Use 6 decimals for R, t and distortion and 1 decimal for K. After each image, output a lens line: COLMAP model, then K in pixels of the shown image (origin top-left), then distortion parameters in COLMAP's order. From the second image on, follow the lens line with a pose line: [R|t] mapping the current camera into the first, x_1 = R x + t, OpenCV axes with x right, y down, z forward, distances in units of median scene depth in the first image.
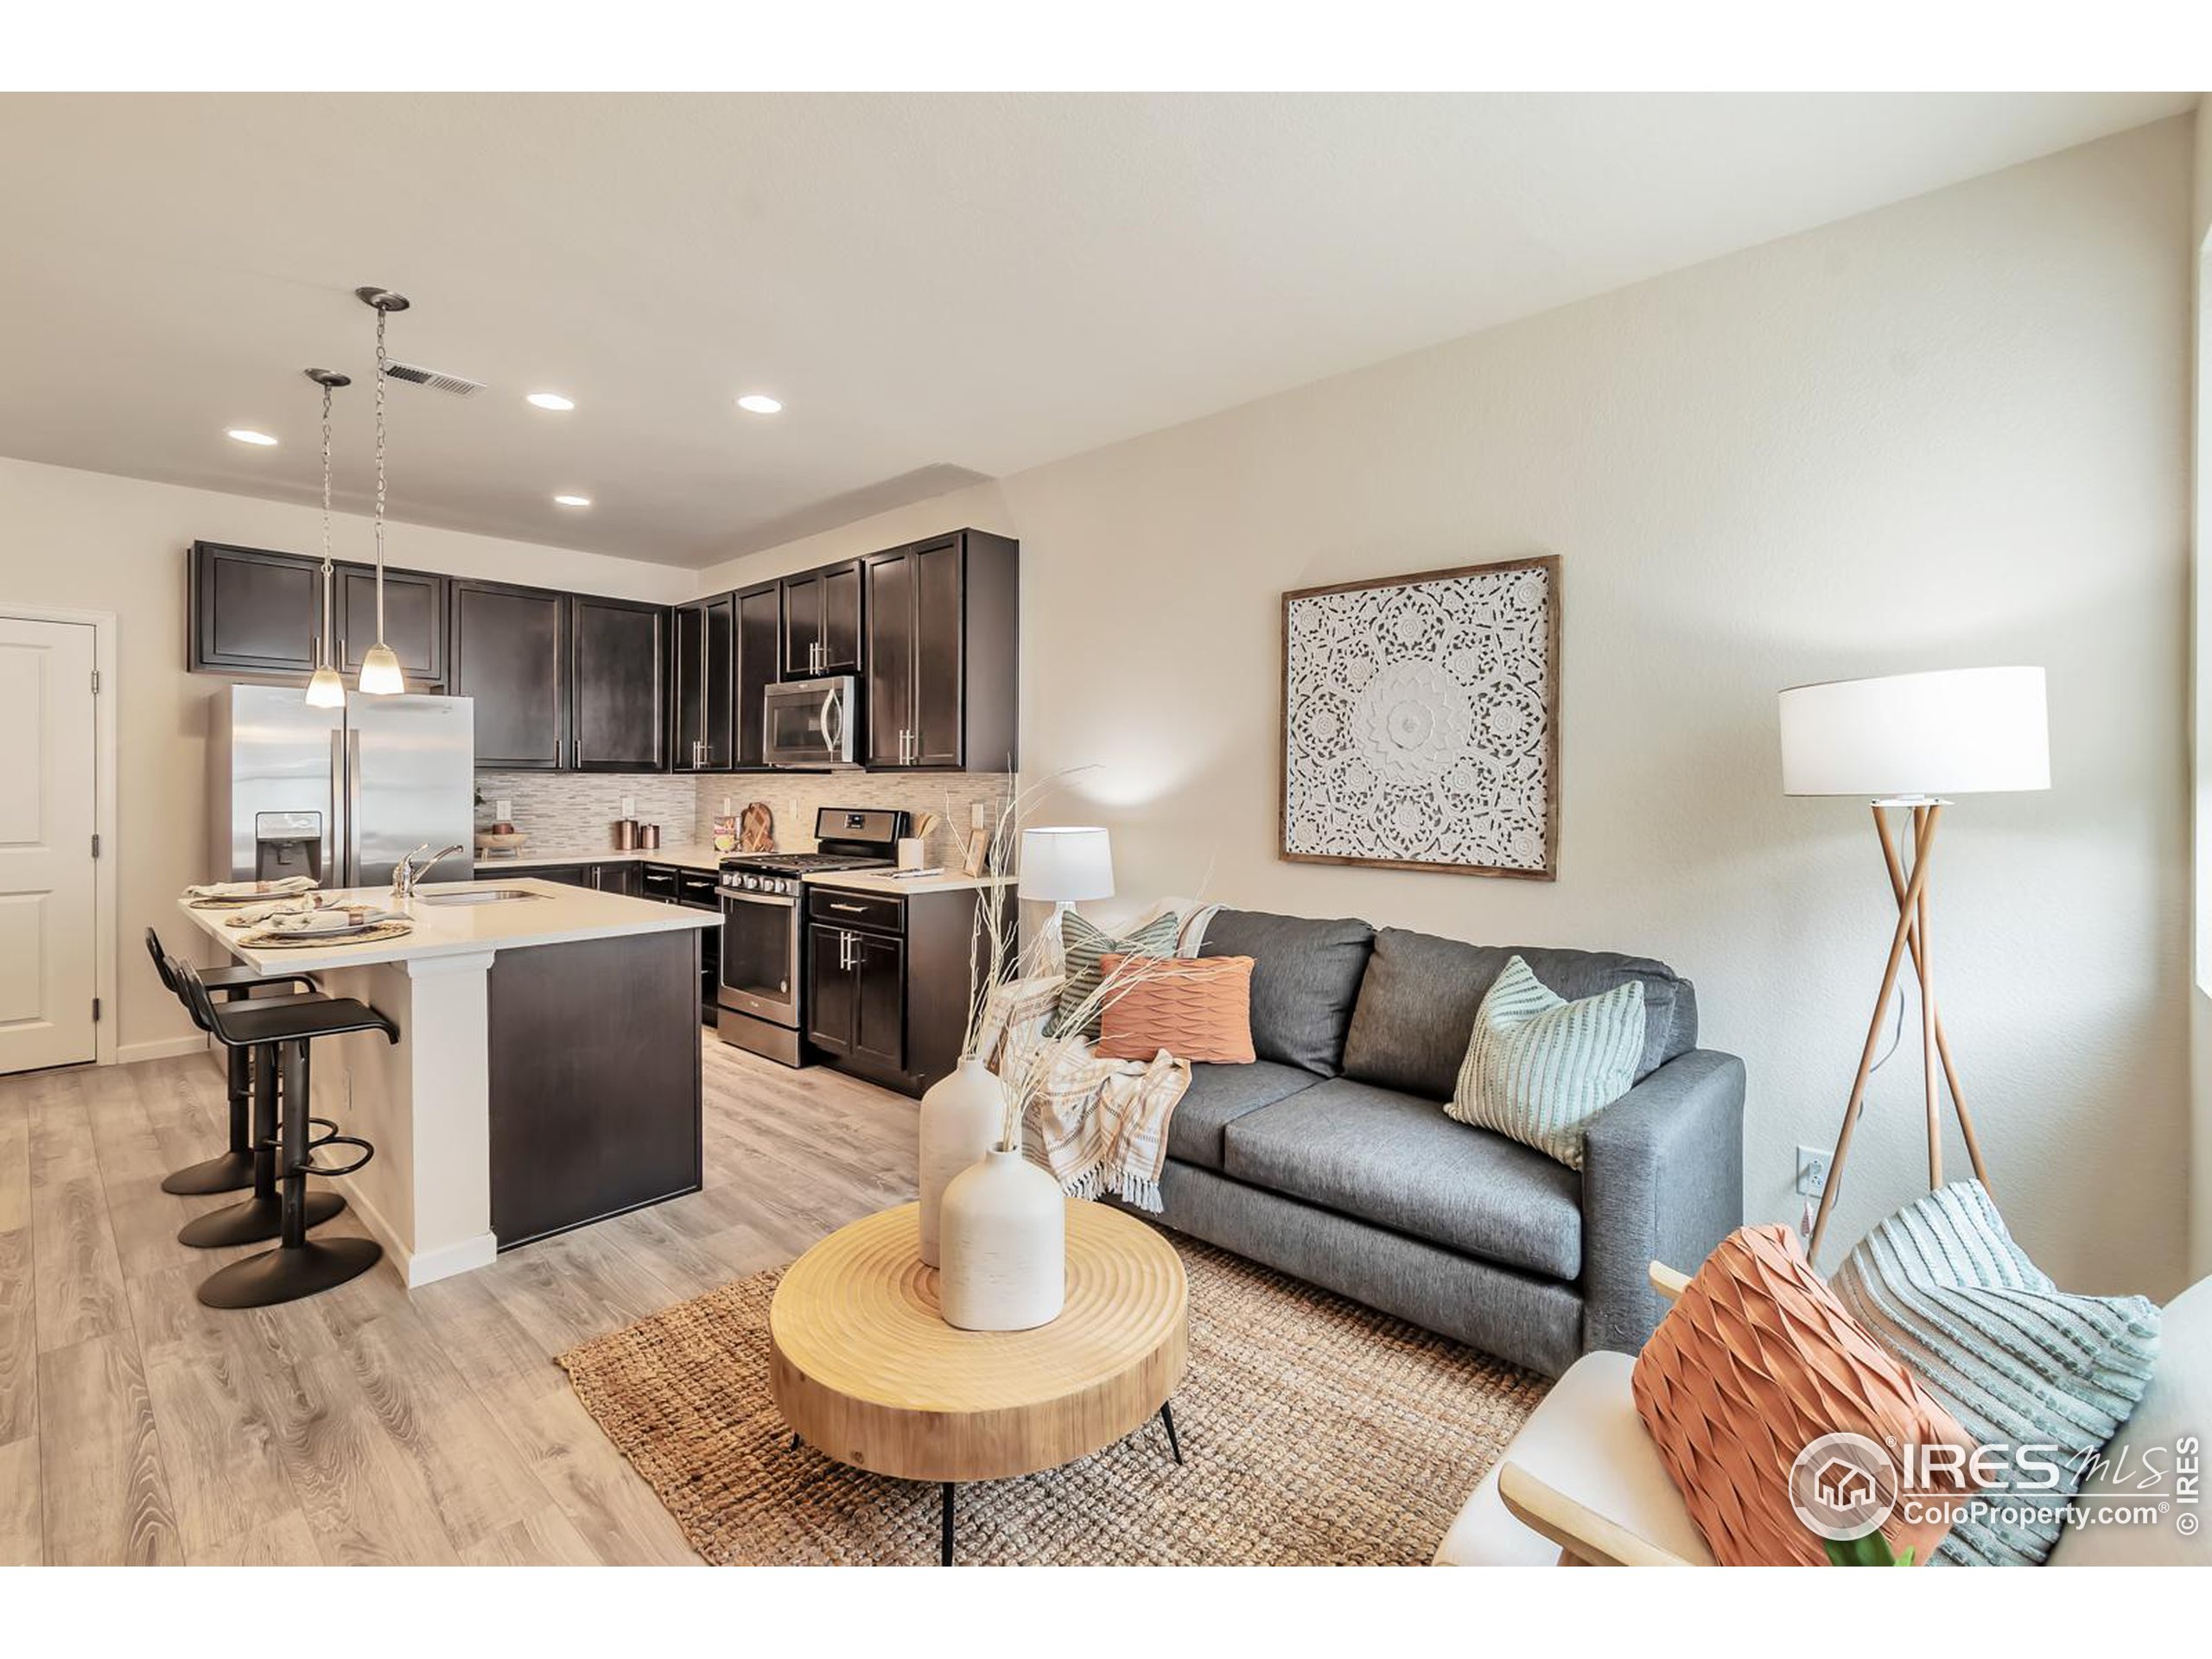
lens RADIAL K [[974.3, 0, 1110.5], [0, 974.3, 815.3], [0, 0, 1]] dist [-0.000651, -0.000314]
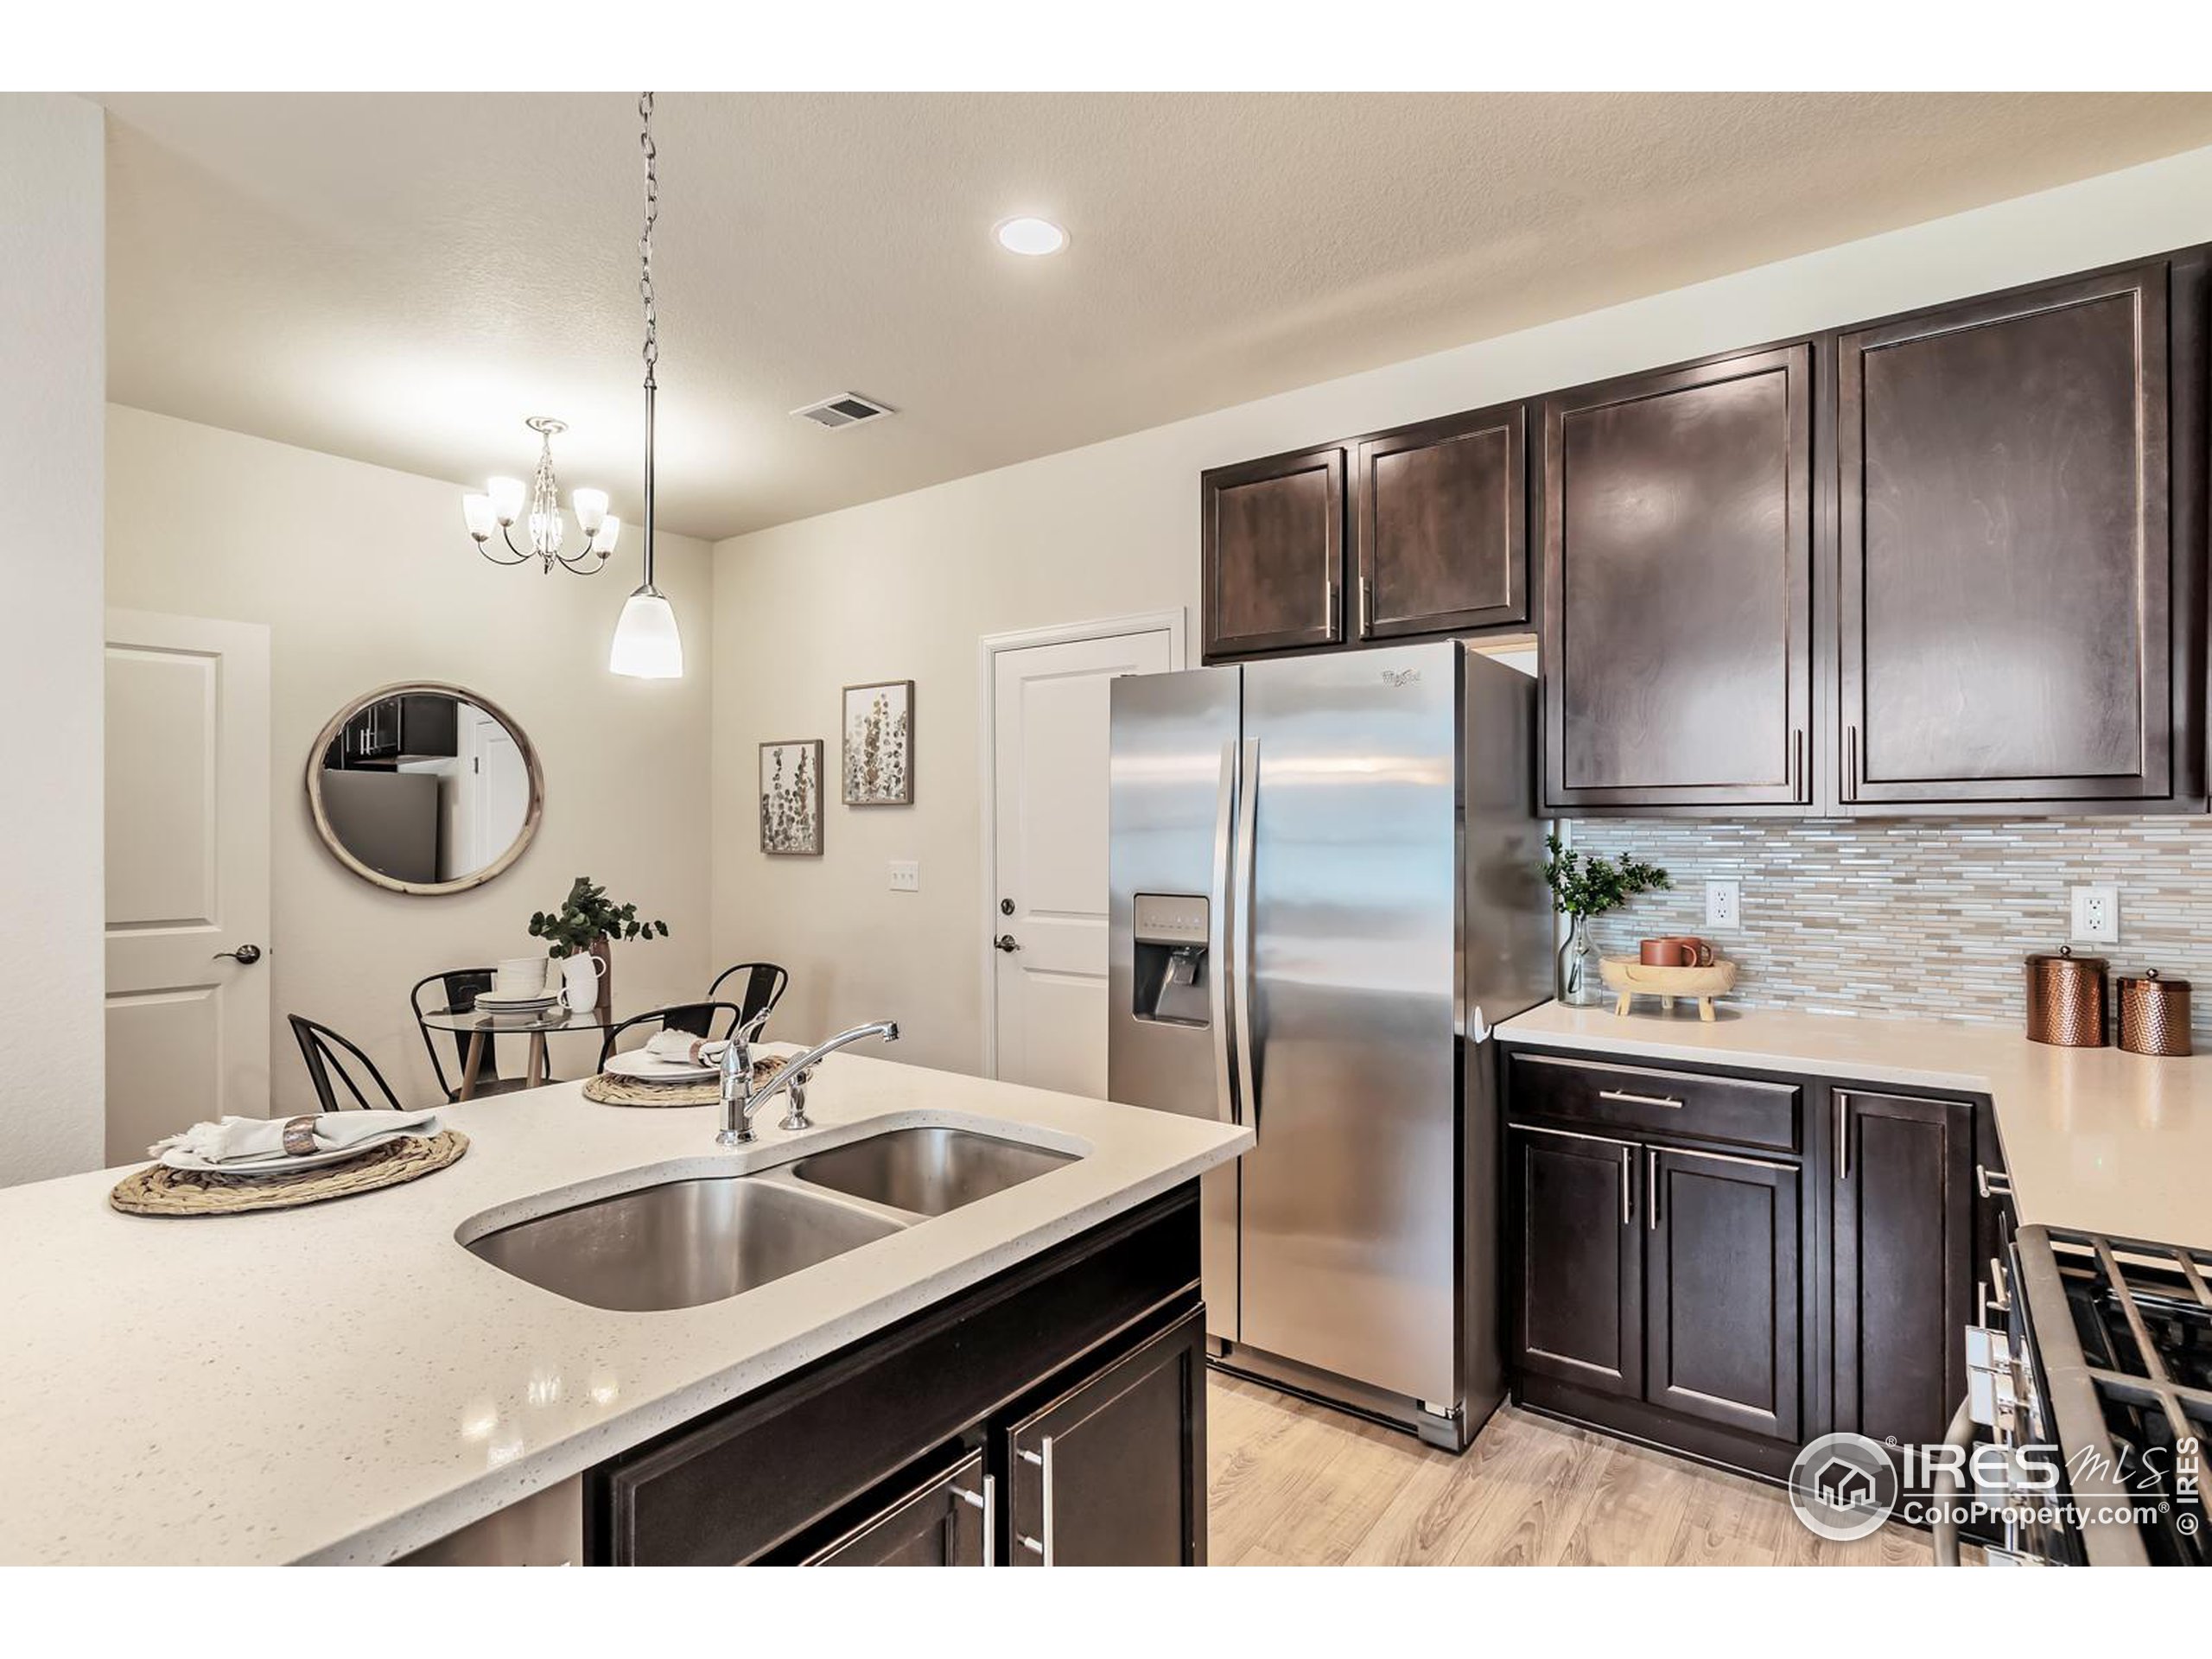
lens RADIAL K [[1102.2, 0, 1106.0], [0, 1102.2, 829.5], [0, 0, 1]] dist [0.000558, -0.000049]
pose [[0.091541, -0.006484, -0.995780, -0.215655], [-0.030450, 0.999493, -0.009307, -0.033712], [0.995336, 0.031174, 0.091297, 0.900292]]
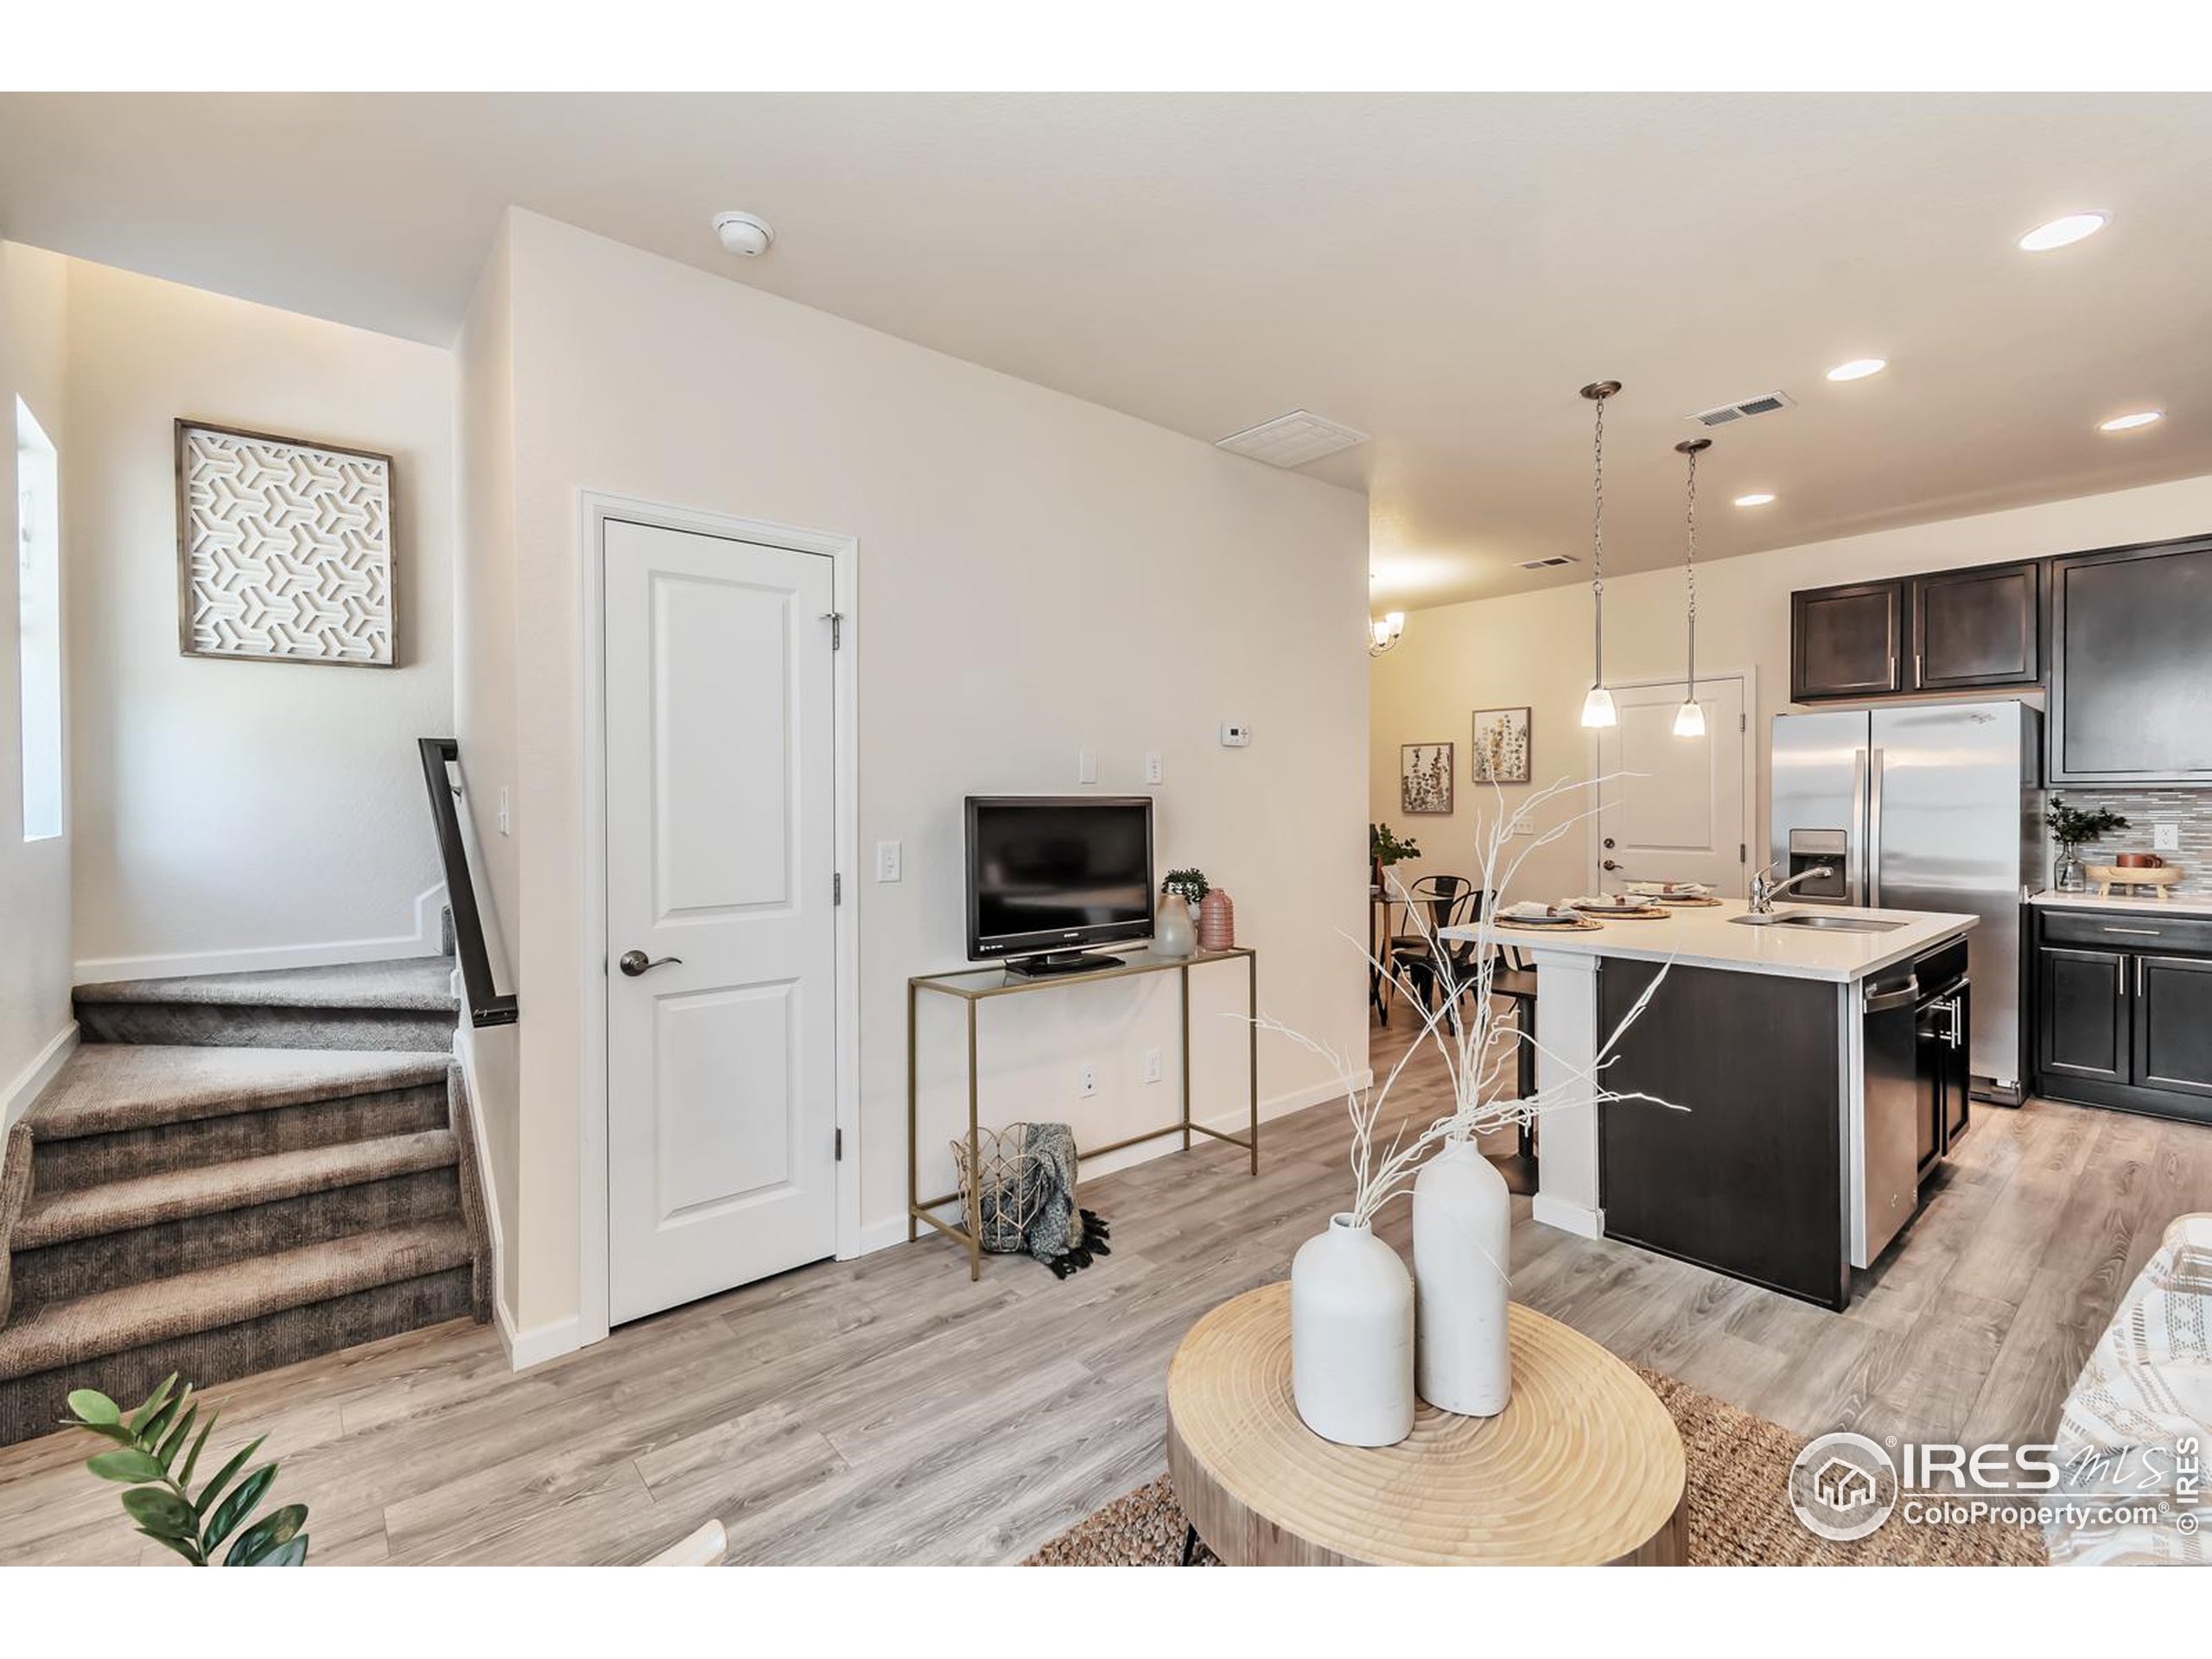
lens RADIAL K [[974.3, 0, 1110.5], [0, 974.3, 815.3], [0, 0, 1]] dist [-0.000651, -0.000314]
pose [[-0.133157, 0.006692, -0.991072, 0.319460], [-0.031899, 0.999430, 0.011034, -0.005634], [0.990581, 0.033083, -0.132868, 0.369819]]
